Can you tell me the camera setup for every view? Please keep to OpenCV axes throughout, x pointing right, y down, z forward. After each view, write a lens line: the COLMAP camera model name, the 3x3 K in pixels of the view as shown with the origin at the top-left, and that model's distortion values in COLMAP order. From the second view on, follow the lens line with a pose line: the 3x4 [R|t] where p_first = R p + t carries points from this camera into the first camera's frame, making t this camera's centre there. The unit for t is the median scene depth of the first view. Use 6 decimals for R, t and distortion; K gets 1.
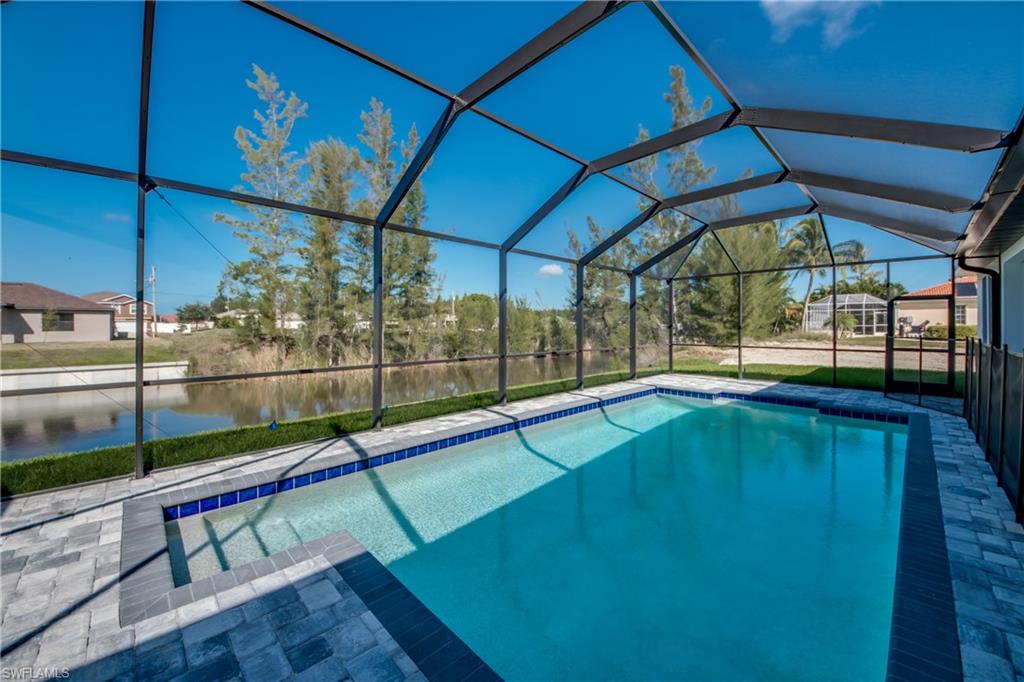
lens RADIAL K [[396.2, 0, 521.9], [0, 396.2, 322.2], [0, 0, 1]] dist [0.017472, -0.012779]
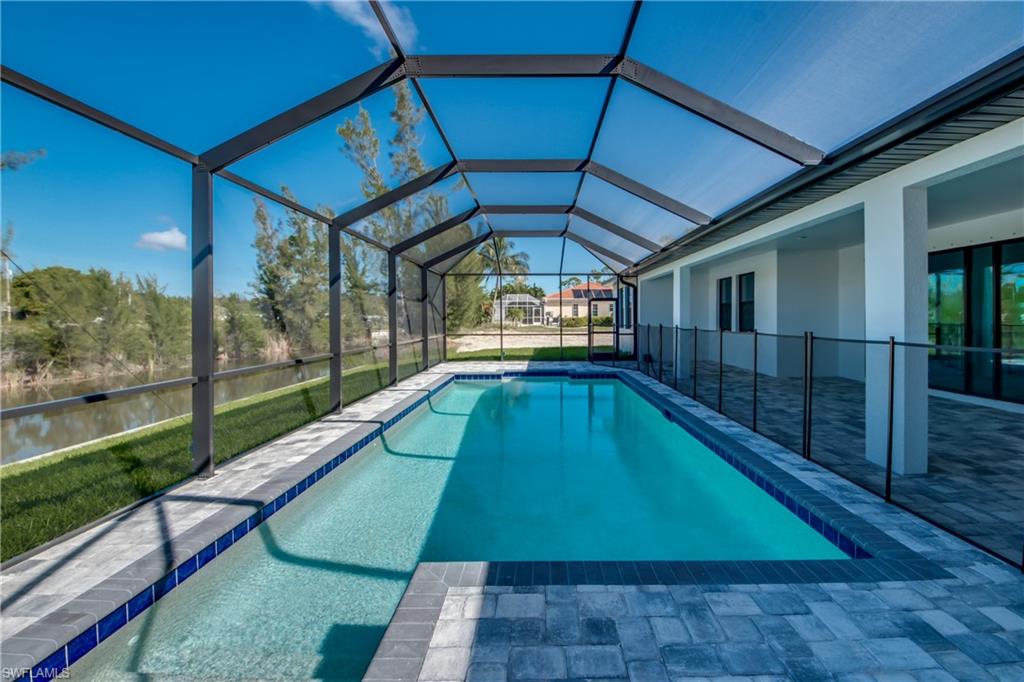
lens RADIAL K [[396.2, 0, 546.5], [0, 396.2, 323.9], [0, 0, 1]] dist [0.017472, -0.012779]
pose [[0.688596, -0.014155, 0.725007, -0.092048], [-0.003806, 0.999725, 0.023134, -0.000011], [-0.725135, -0.018689, 0.688353, 0.026356]]
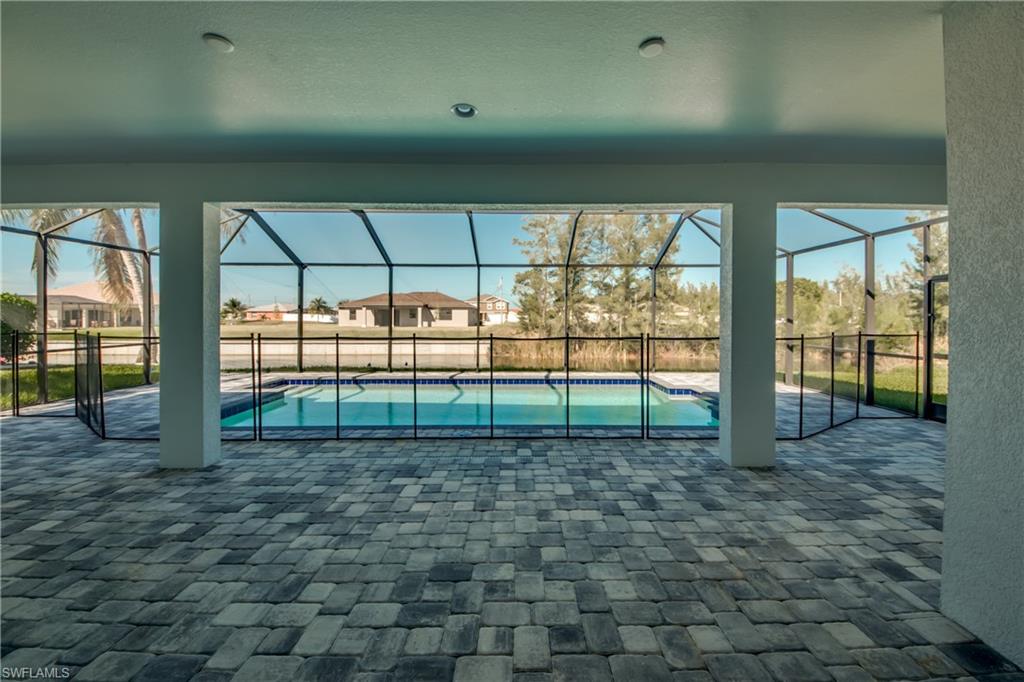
lens RADIAL K [[396.2, 0, 518.0], [0, 396.2, 314.5], [0, 0, 1]] dist [0.017472, -0.012779]
pose [[0.712002, -0.003132, -0.702171, 0.303963], [0.004753, 0.999989, 0.000359, -0.001236], [0.702162, -0.003593, 0.712008, 0.013972]]
